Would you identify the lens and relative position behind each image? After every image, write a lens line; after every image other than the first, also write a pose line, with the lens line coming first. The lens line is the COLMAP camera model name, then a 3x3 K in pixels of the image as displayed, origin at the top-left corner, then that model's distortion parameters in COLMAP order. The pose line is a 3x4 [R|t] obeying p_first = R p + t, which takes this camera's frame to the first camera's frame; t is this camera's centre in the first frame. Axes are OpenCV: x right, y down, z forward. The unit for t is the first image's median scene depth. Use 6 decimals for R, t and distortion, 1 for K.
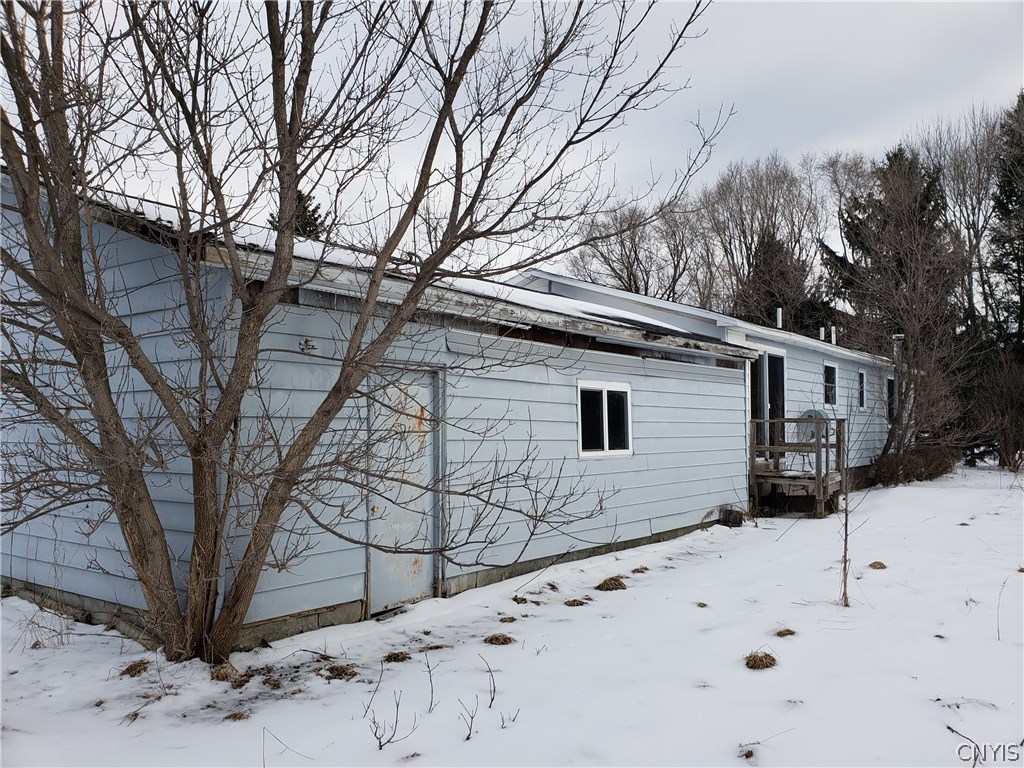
lens RADIAL K [[849.7, 0, 512.0], [0, 849.7, 384.0], [0, 0, 1]] dist [-0.002395, -0.002802]
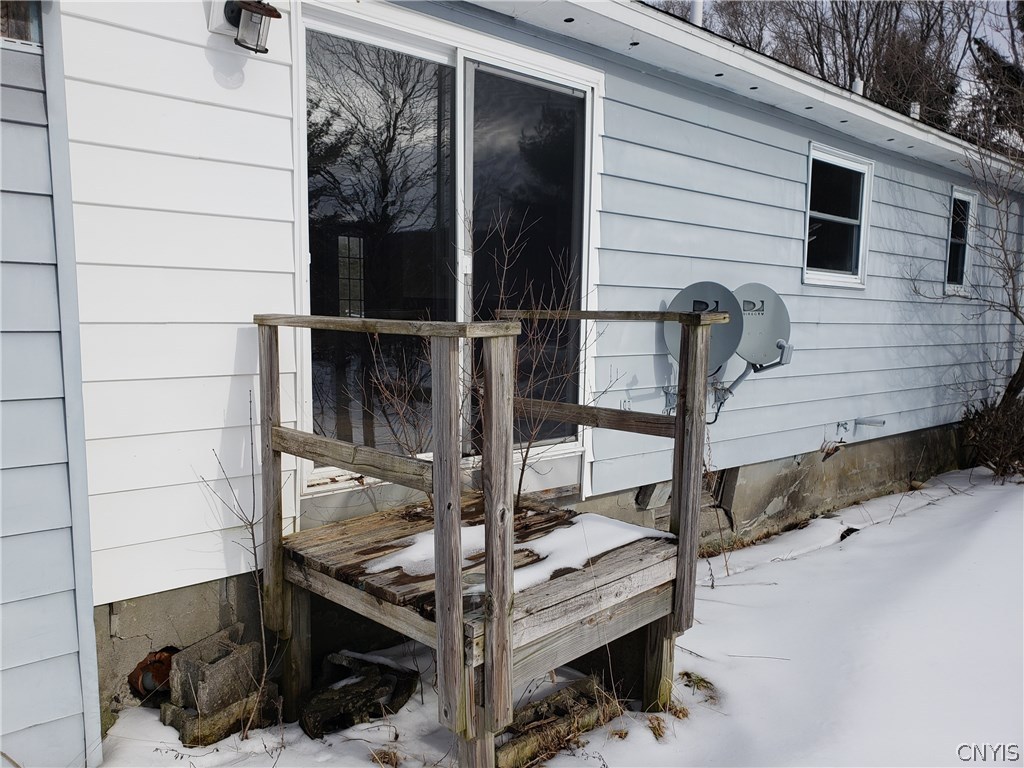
lens RADIAL K [[849.7, 0, 512.0], [0, 849.7, 384.0], [0, 0, 1]] dist [-0.002395, -0.002802]
pose [[0.984174, 0.023472, -0.175644, 0.273942], [-0.000605, 0.991628, 0.129123, 0.022227], [0.177204, -0.126973, 0.975949, 0.553438]]
